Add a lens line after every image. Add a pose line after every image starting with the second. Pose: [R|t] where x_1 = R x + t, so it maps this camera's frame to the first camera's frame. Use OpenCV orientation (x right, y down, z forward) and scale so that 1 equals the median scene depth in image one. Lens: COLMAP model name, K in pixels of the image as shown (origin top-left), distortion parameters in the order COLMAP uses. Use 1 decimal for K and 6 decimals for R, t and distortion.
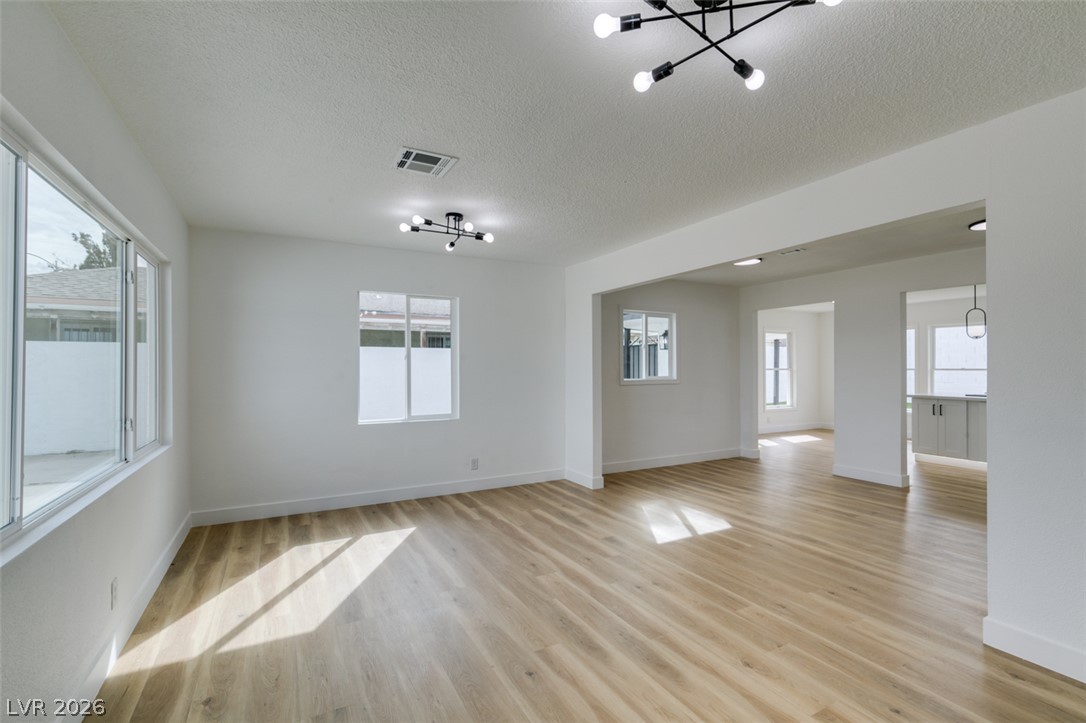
lens RADIAL K [[485.7, 0, 541.3], [0, 485.7, 366.5], [0, 0, 1]] dist [0.002557, -0.000302]
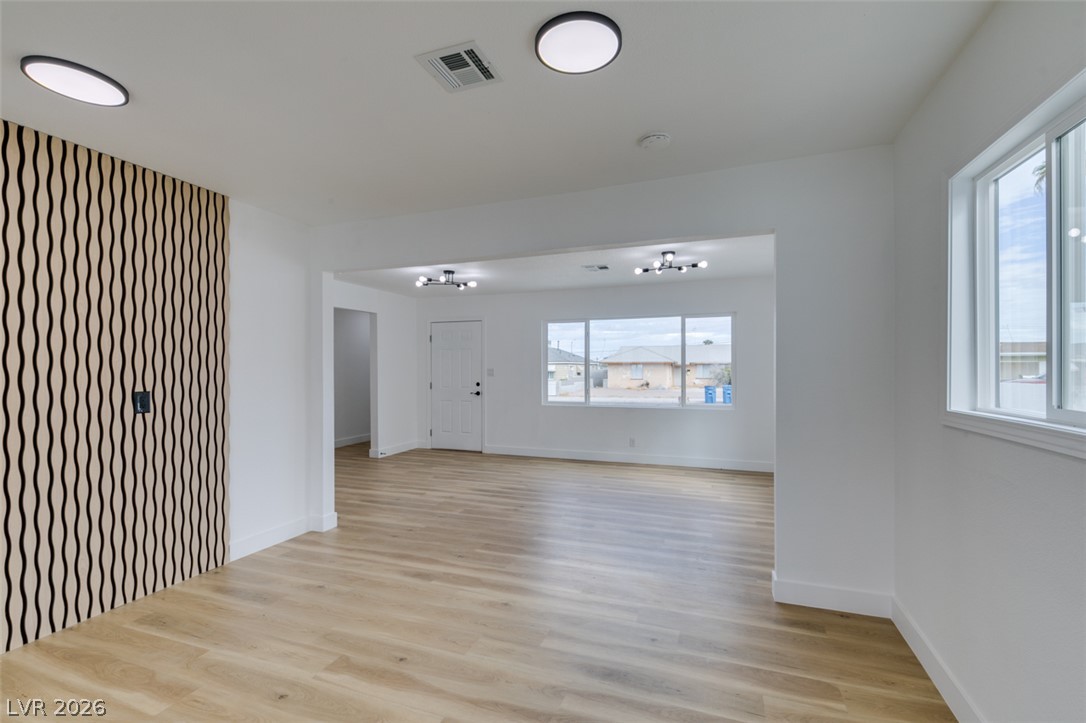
lens RADIAL K [[485.7, 0, 541.3], [0, 485.7, 366.5], [0, 0, 1]] dist [0.002557, -0.000302]
pose [[-0.754961, 0.000860, -0.655769, 1.098854], [0.005498, 0.999972, -0.005018, 0.001630], [0.655746, -0.007393, -0.754945, 2.060915]]
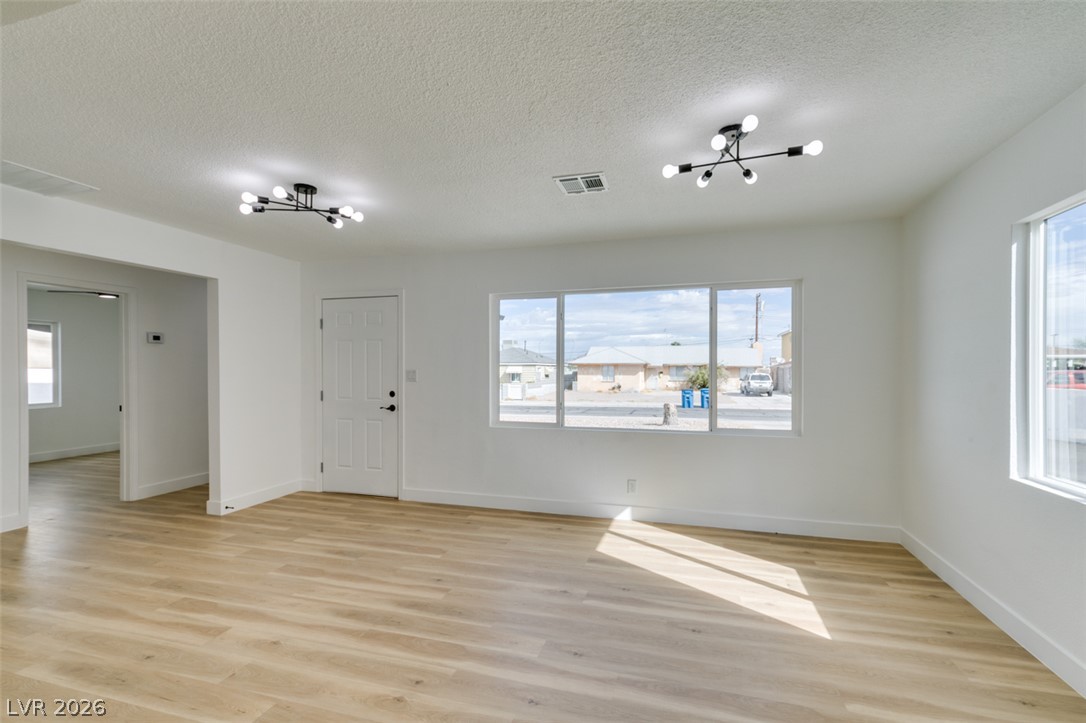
lens RADIAL K [[488.5, 0, 544.6], [0, 488.5, 372.5], [0, 0, 1]] dist [0.001761, -0.000057]
pose [[-0.705475, 0.004838, -0.708719, 0.522571], [0.002732, 0.999988, 0.004107, 0.001472], [0.708730, 0.000961, -0.705479, 1.491264]]
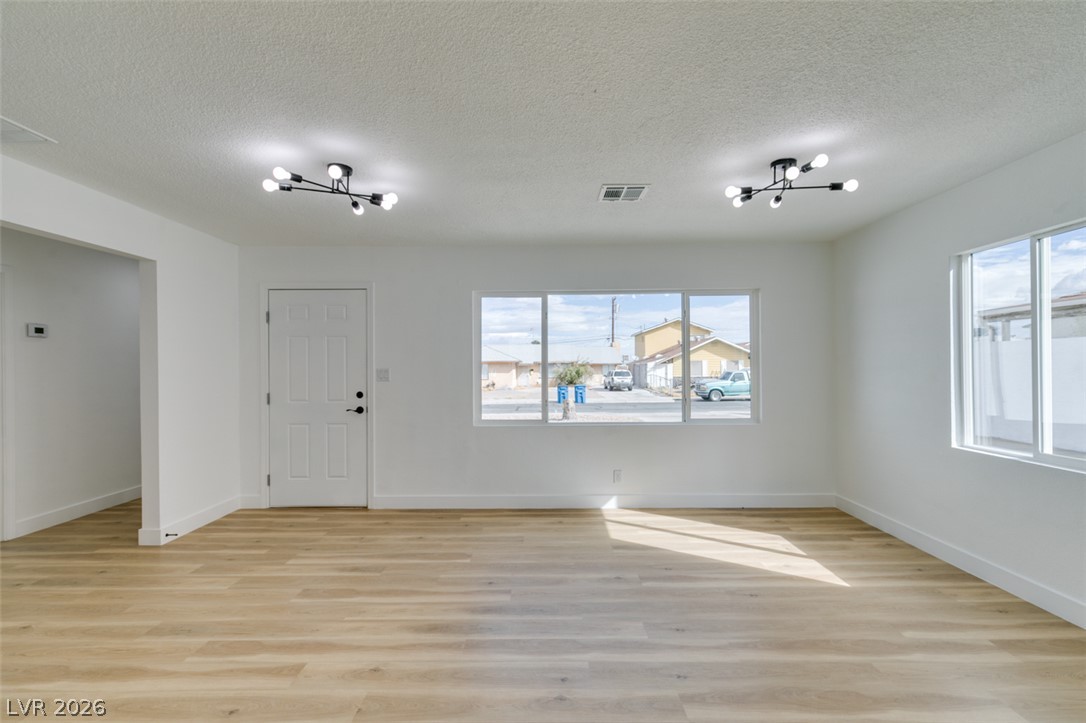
lens RADIAL K [[485.7, 0, 541.3], [0, 485.7, 366.5], [0, 0, 1]] dist [0.002557, -0.000302]
pose [[-0.481684, 0.002689, -0.876341, 0.763330], [0.009279, 0.999955, -0.002033, -0.000838], [0.876296, -0.009111, -0.481687, 1.204146]]
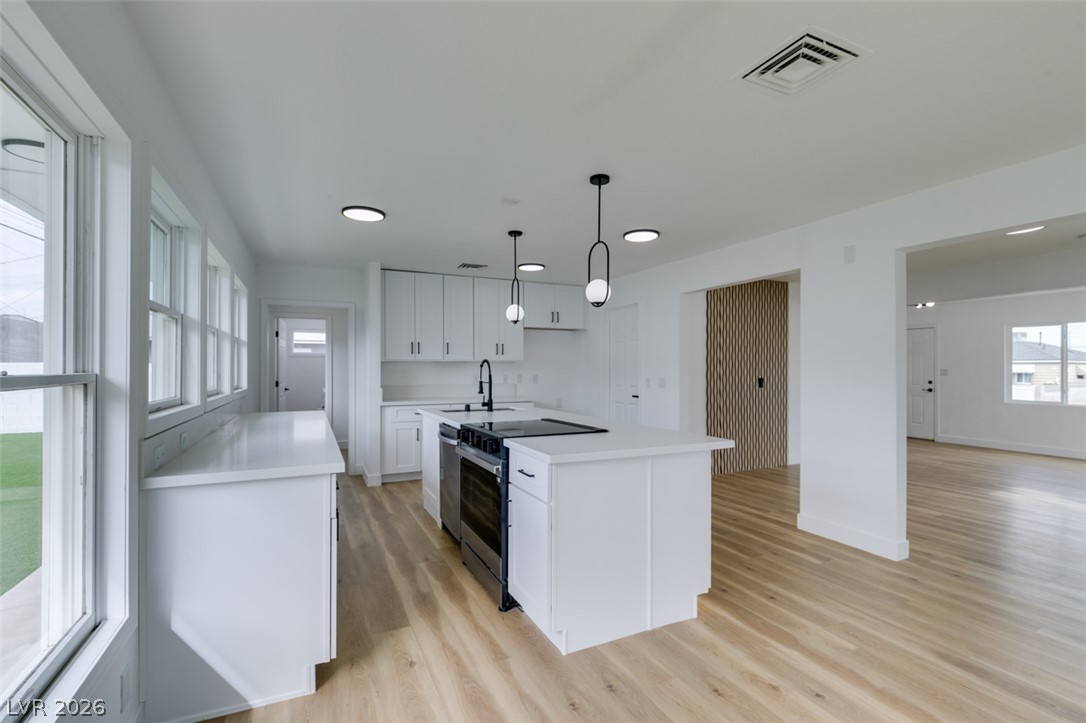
lens RADIAL K [[492.4, 0, 544.0], [0, 492.4, 367.2], [0, 0, 1]] dist [-0.001886, -0.000143]
pose [[-0.999021, -0.000745, 0.044222, 1.878278], [-0.000965, 0.999987, -0.004954, 0.004965], [-0.044217, -0.004992, -0.999009, 2.997902]]
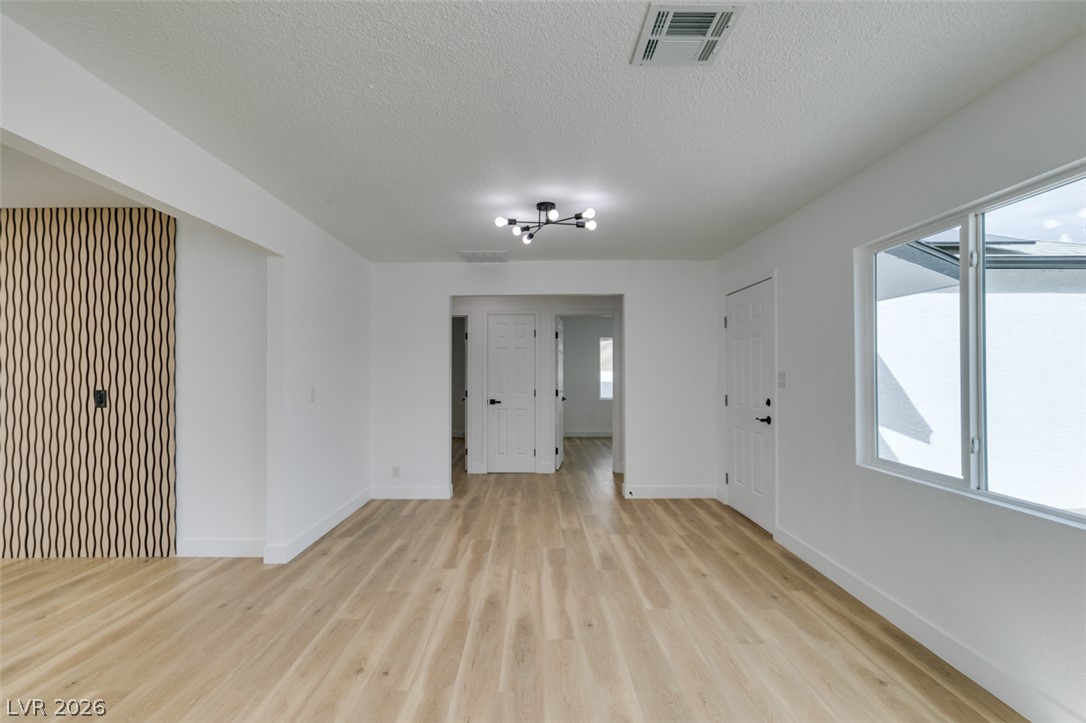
lens RADIAL K [[488.1, 0, 536.3], [0, 488.1, 369.2], [0, 0, 1]] dist [-0.003062, -0.000397]
pose [[-0.880635, 0.005409, 0.473765, -0.319801], [0.000582, 0.999946, -0.010335, 0.003960], [-0.473795, -0.008826, -0.880591, 1.410710]]
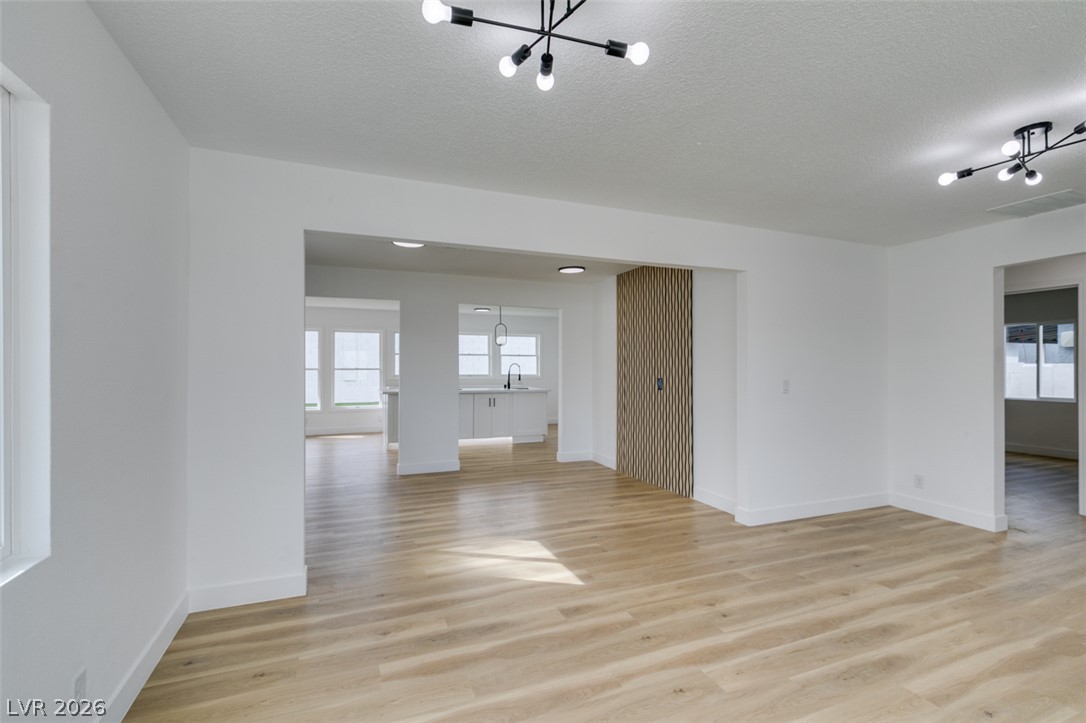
lens RADIAL K [[485.7, 0, 541.3], [0, 485.7, 366.5], [0, 0, 1]] dist [0.002557, -0.000302]
pose [[0.112789, 0.003077, 0.993614, -0.657772], [-0.003512, 0.999990, -0.002698, 0.003540], [-0.993613, -0.003185, 0.112799, 1.127885]]
